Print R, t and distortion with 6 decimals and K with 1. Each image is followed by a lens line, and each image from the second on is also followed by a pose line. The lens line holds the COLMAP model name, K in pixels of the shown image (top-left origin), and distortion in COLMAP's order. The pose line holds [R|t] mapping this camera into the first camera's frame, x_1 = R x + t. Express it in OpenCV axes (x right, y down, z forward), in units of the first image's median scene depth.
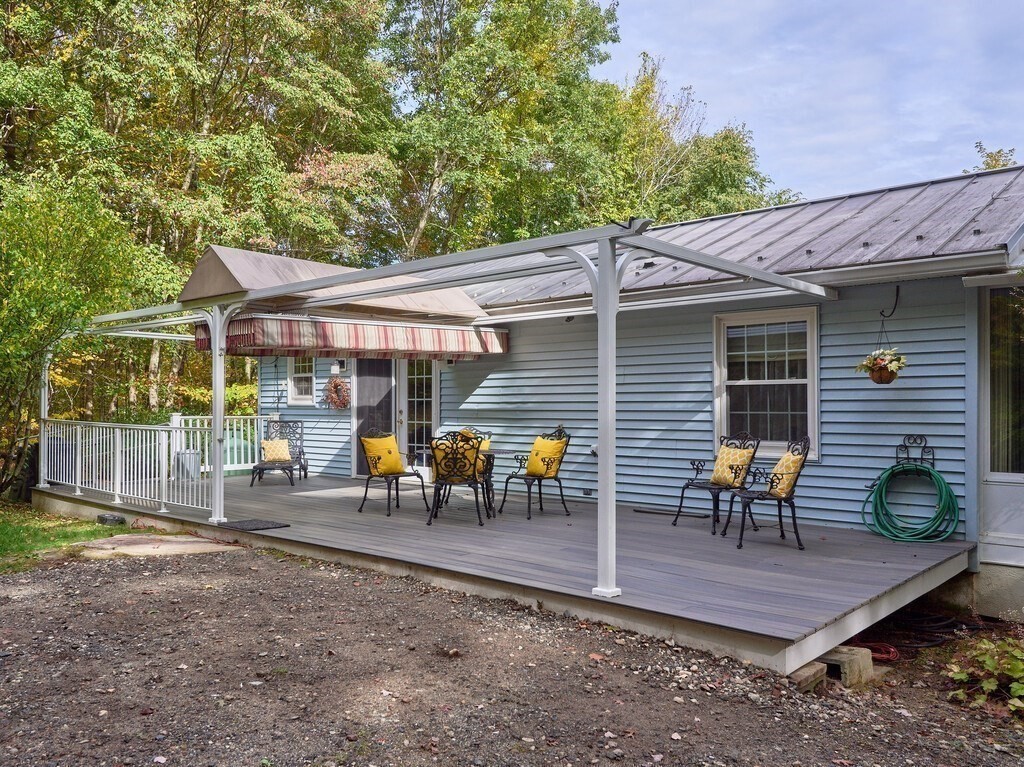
lens RADIAL K [[806.2, 0, 504.0], [0, 806.2, 398.7], [0, 0, 1]] dist [0.009402, 0.001503]
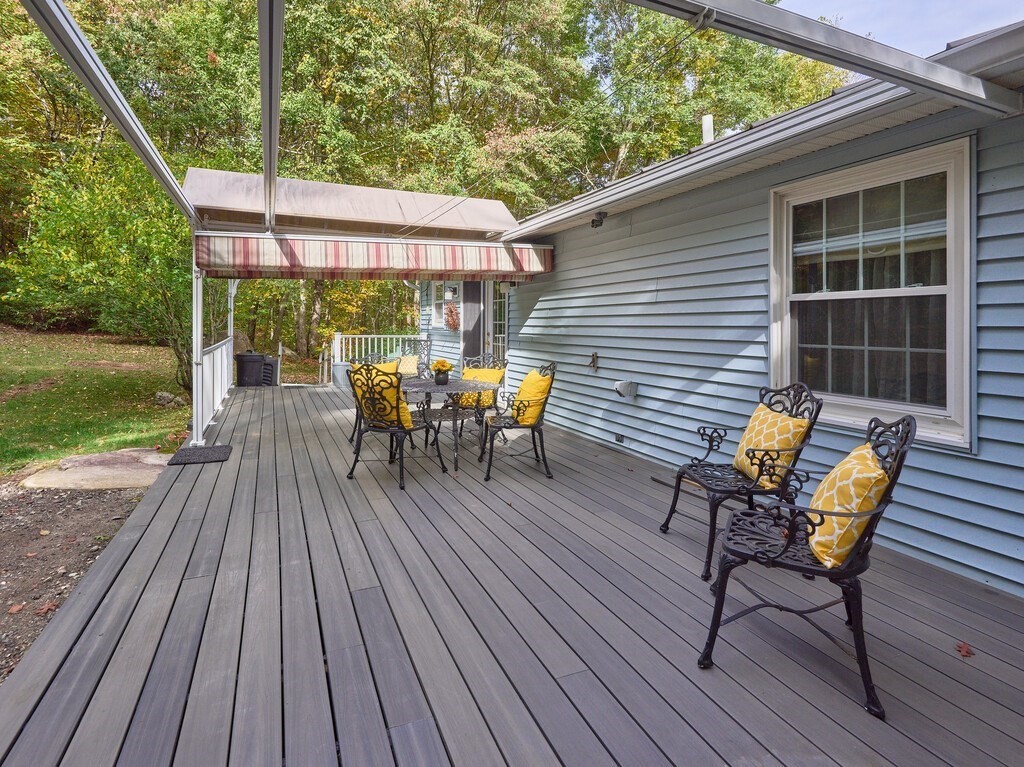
lens RADIAL K [[520.3, 0, 494.2], [0, 520.3, 329.5], [0, 0, 1]] dist [-0.010802, -0.000419]
pose [[0.906830, 0.008277, -0.421415, 0.201421], [-0.001750, 0.999872, 0.015873, -0.000951], [0.421493, -0.013656, 0.906729, 0.462632]]
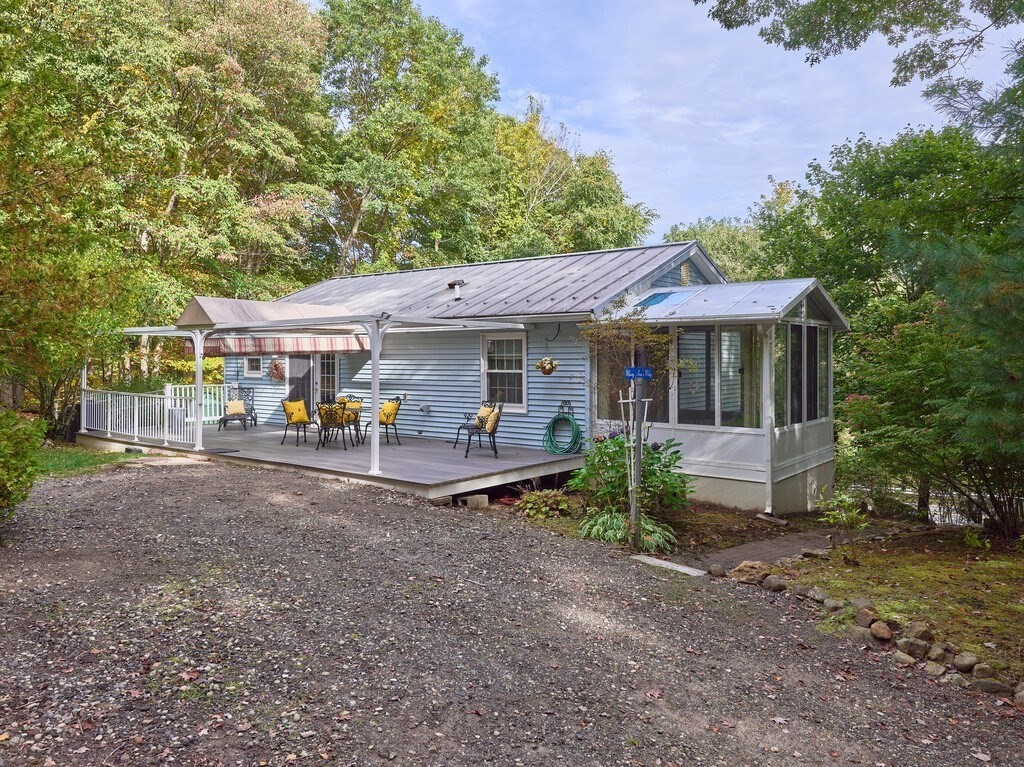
lens RADIAL K [[732.3, 0, 516.0], [0, 732.3, 352.9], [0, 0, 1]] dist [0.013619, -0.002845]
pose [[0.996990, -0.000167, 0.077535, 0.181151], [0.000106, 1.000000, 0.000798, -0.052359], [-0.077535, -0.000787, 0.996989, -0.555682]]
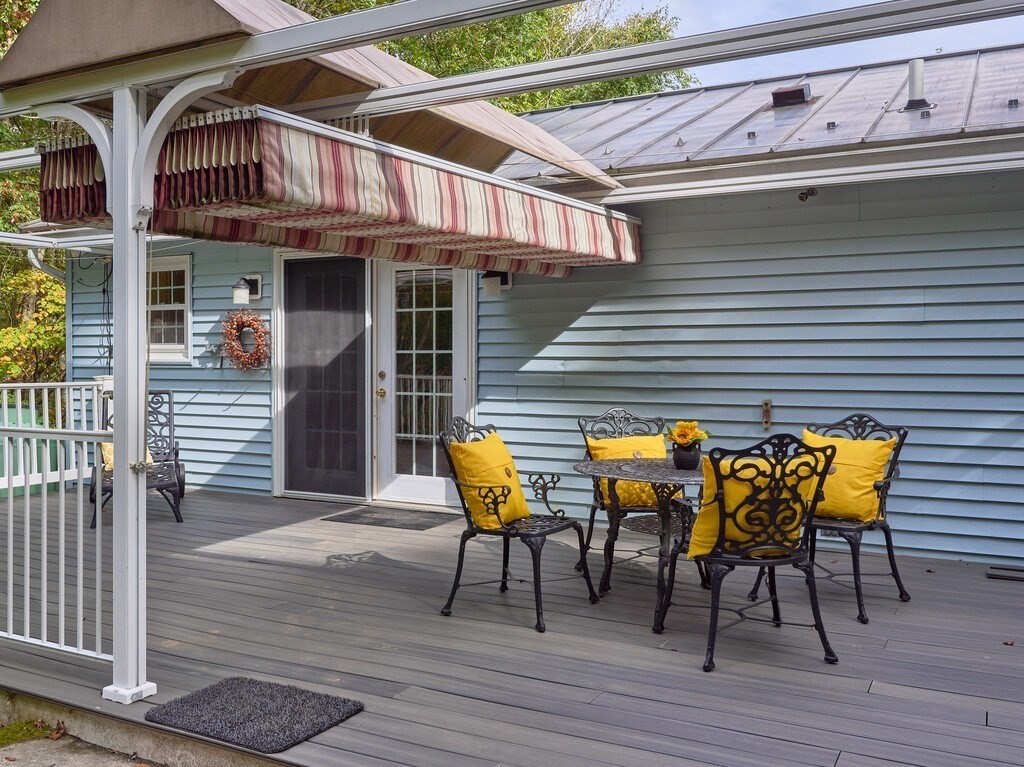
lens RADIAL K [[921.3, 0, 498.1], [0, 921.3, 355.6], [0, 0, 1]] dist [-0.015040, 0.004658]
pose [[0.973740, -0.000441, 0.227663, -0.232547], [-0.000967, 0.999981, 0.006072, -0.000588], [-0.227661, -0.006133, 0.973721, 0.458220]]
